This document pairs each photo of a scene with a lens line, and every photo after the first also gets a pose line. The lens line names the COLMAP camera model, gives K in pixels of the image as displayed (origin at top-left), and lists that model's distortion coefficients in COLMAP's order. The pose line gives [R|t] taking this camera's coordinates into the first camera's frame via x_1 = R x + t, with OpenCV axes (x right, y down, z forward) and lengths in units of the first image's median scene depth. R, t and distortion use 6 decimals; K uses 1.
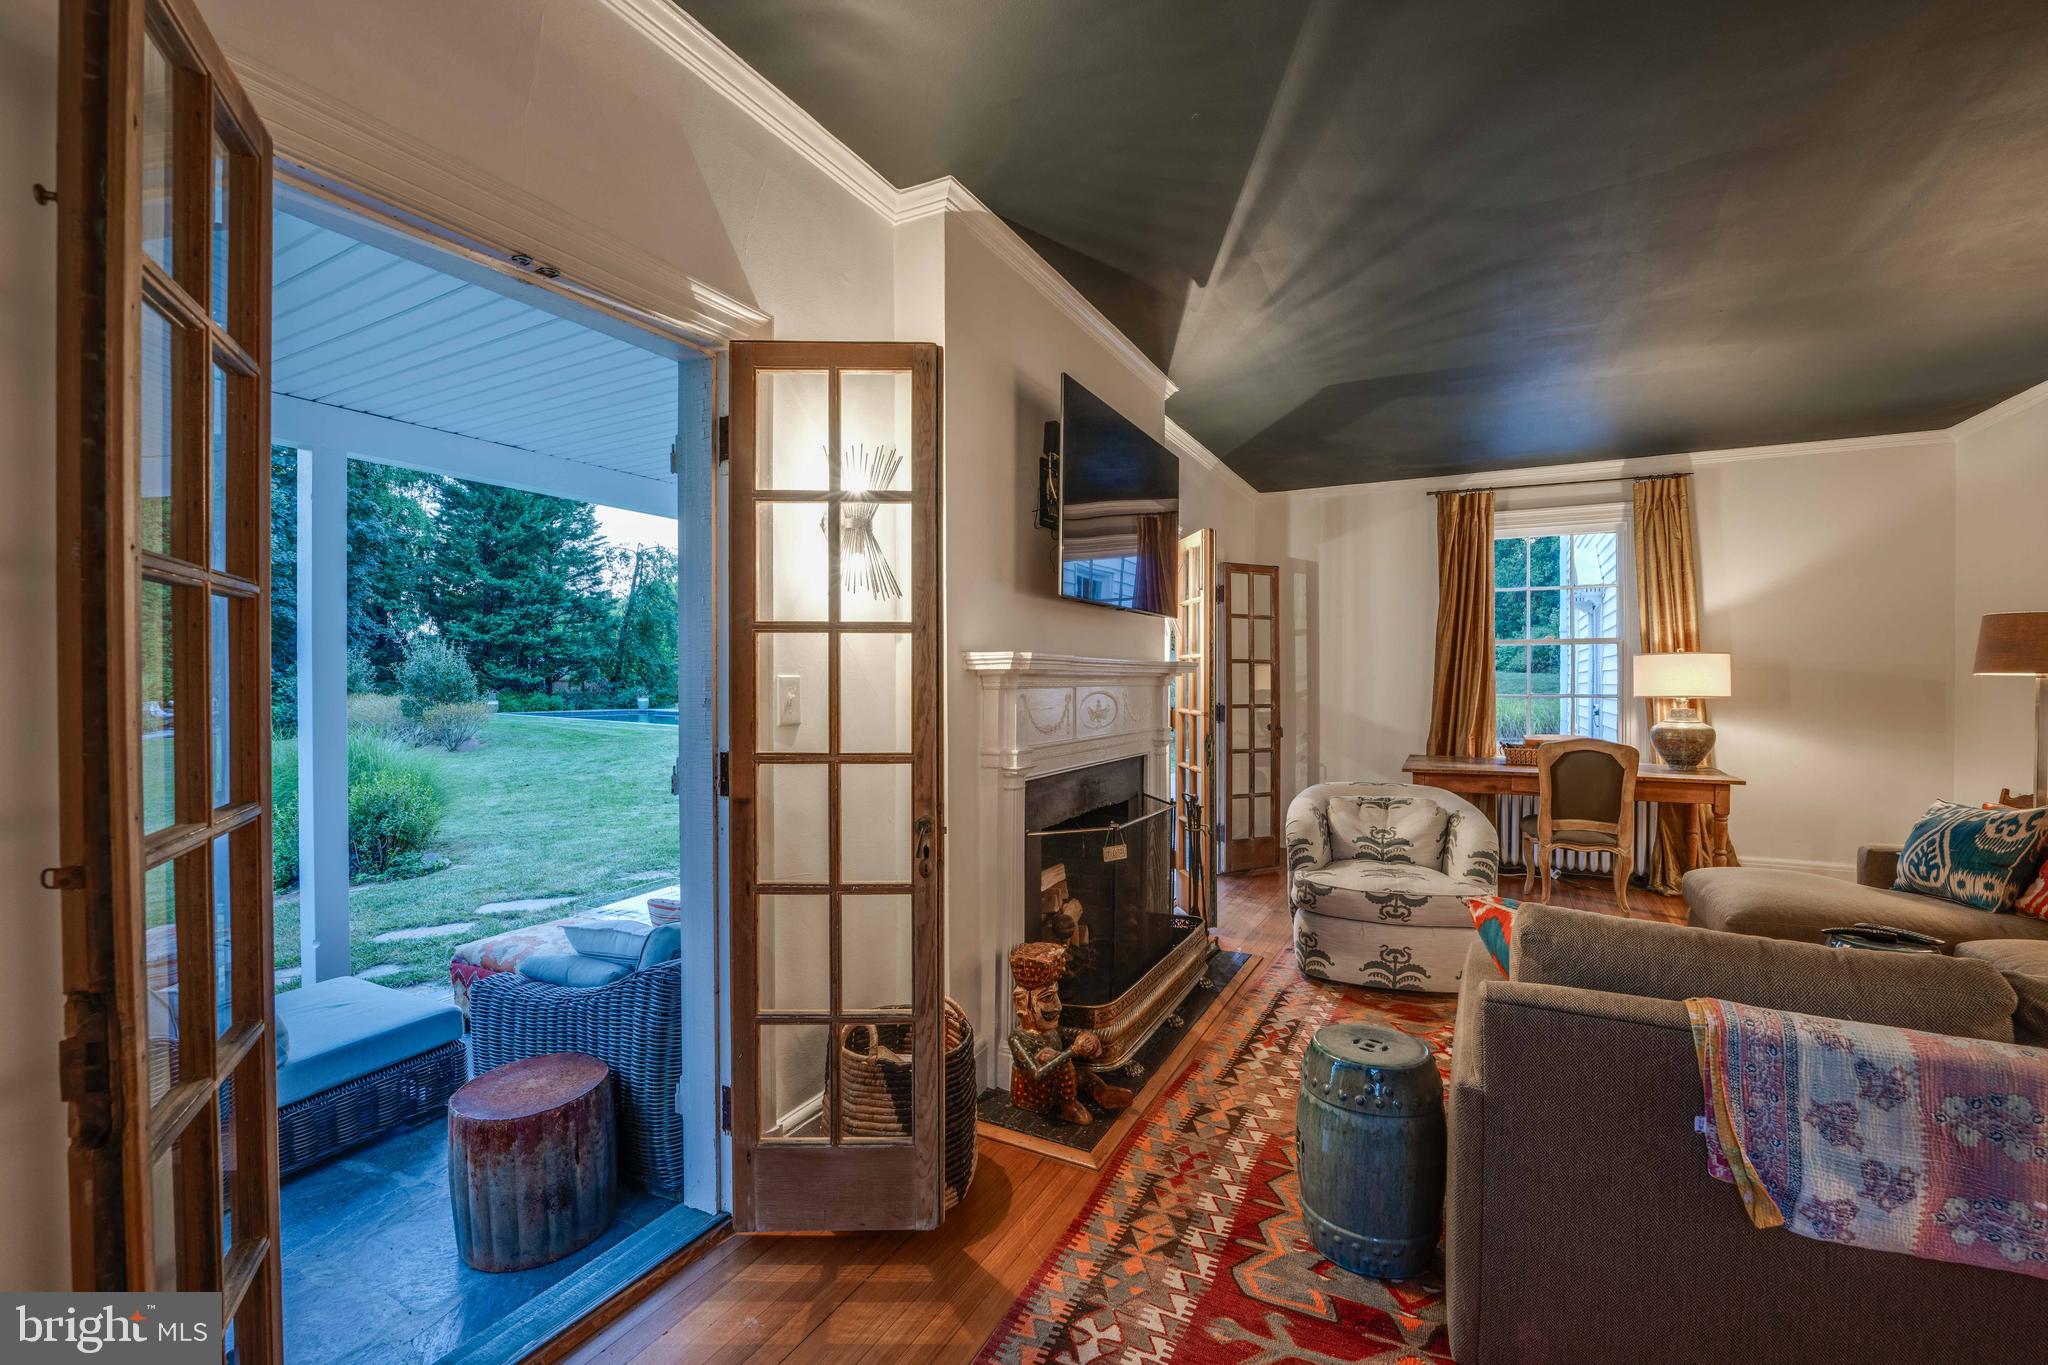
lens RADIAL K [[874.3, 0, 1009.9], [0, 874.3, 673.2], [0, 0, 1]] dist [-0.021174, 0.002297]
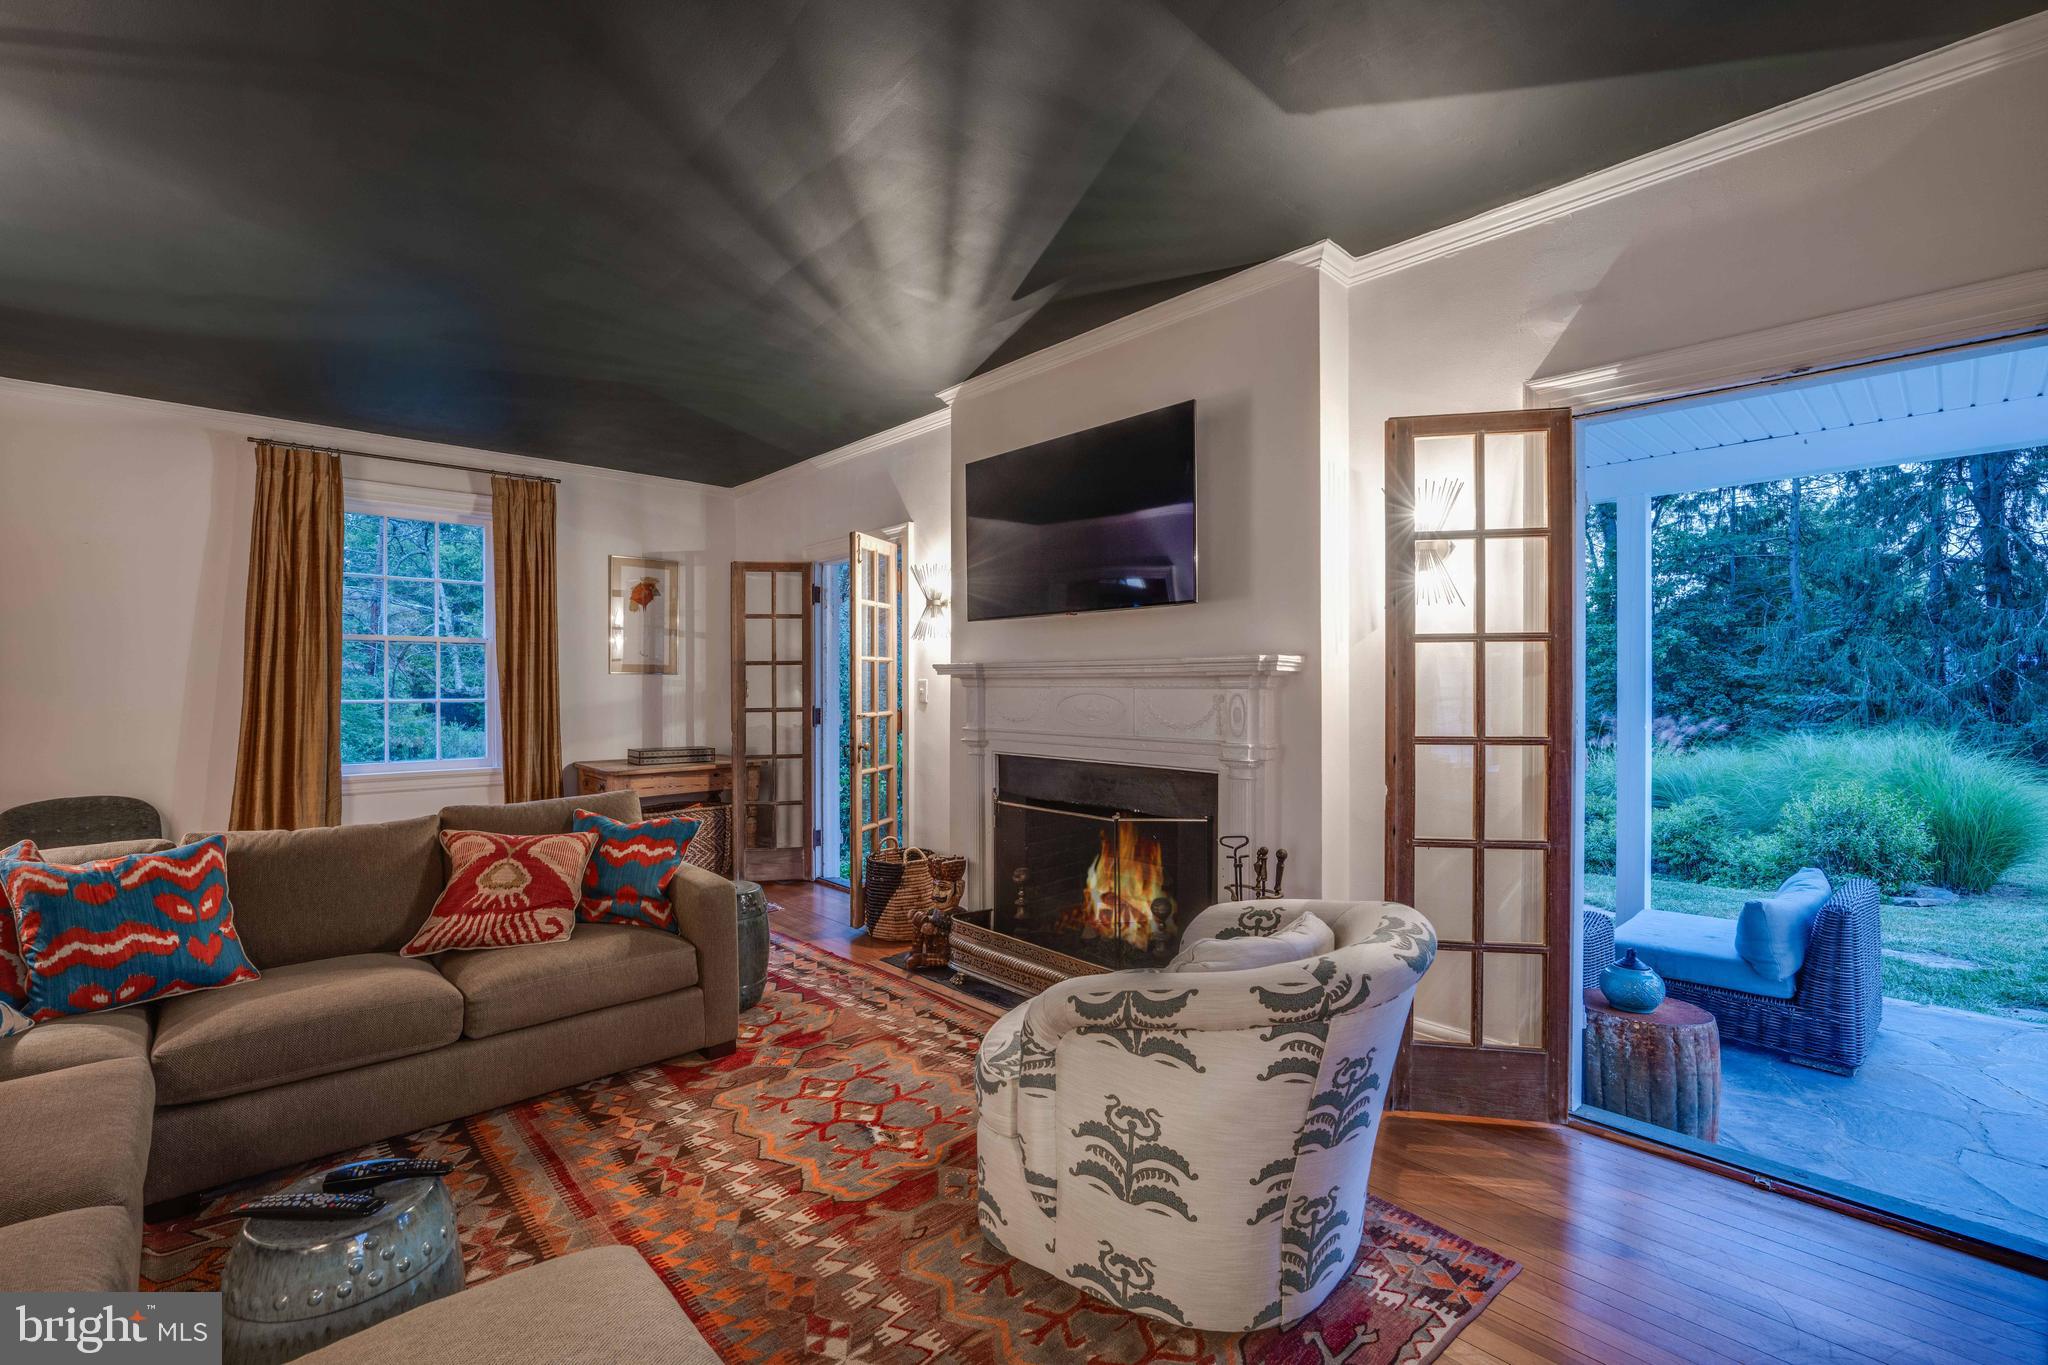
lens RADIAL K [[874.3, 0, 1026.5], [0, 874.3, 689.2], [0, 0, 1]] dist [-0.021174, 0.002297]
pose [[-0.310994, -0.005694, -0.950395, 1.357417], [-0.008950, 0.999955, -0.003063, 0.026032], [0.950370, 0.007553, -0.311031, 1.513567]]
